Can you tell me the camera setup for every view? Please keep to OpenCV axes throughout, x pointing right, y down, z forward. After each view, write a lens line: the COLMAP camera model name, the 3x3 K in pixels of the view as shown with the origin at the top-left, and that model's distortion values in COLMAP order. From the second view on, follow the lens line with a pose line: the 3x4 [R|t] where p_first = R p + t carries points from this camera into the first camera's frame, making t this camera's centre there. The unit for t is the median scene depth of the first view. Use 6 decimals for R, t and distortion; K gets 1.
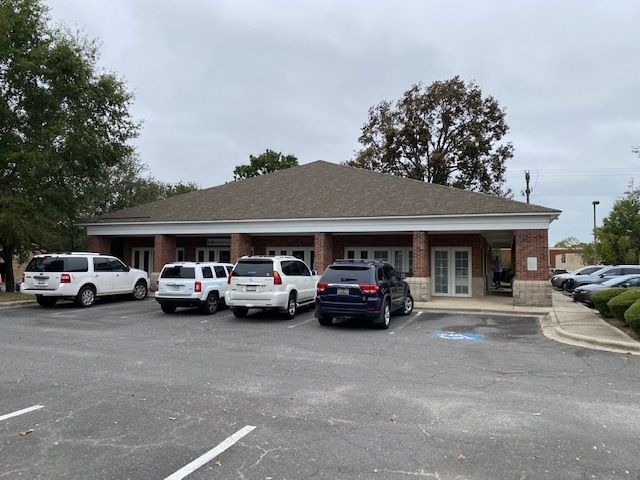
lens RADIAL K [[492.5, 0, 322.0], [0, 492.5, 239.1], [0, 0, 1]] dist [0.078840, -0.008451]
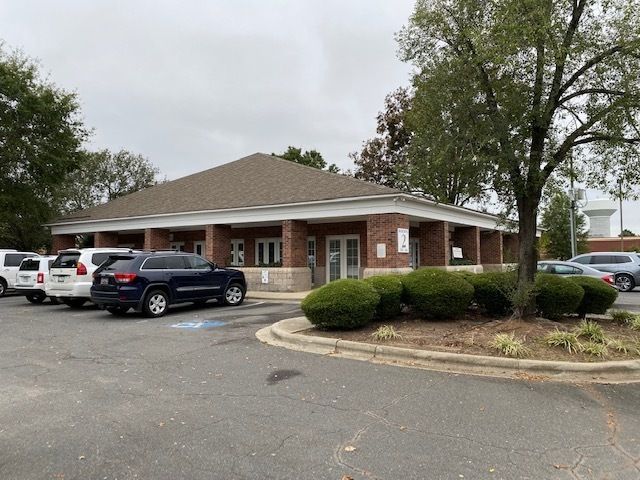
lens RADIAL K [[492.5, 0, 323.8], [0, 492.5, 239.3], [0, 0, 1]] dist [0.078840, -0.008451]
pose [[0.967120, -0.025977, -0.252990, 0.552901], [0.027698, 0.999611, 0.003242, 0.022726], [0.252808, -0.010143, 0.967463, 0.088739]]
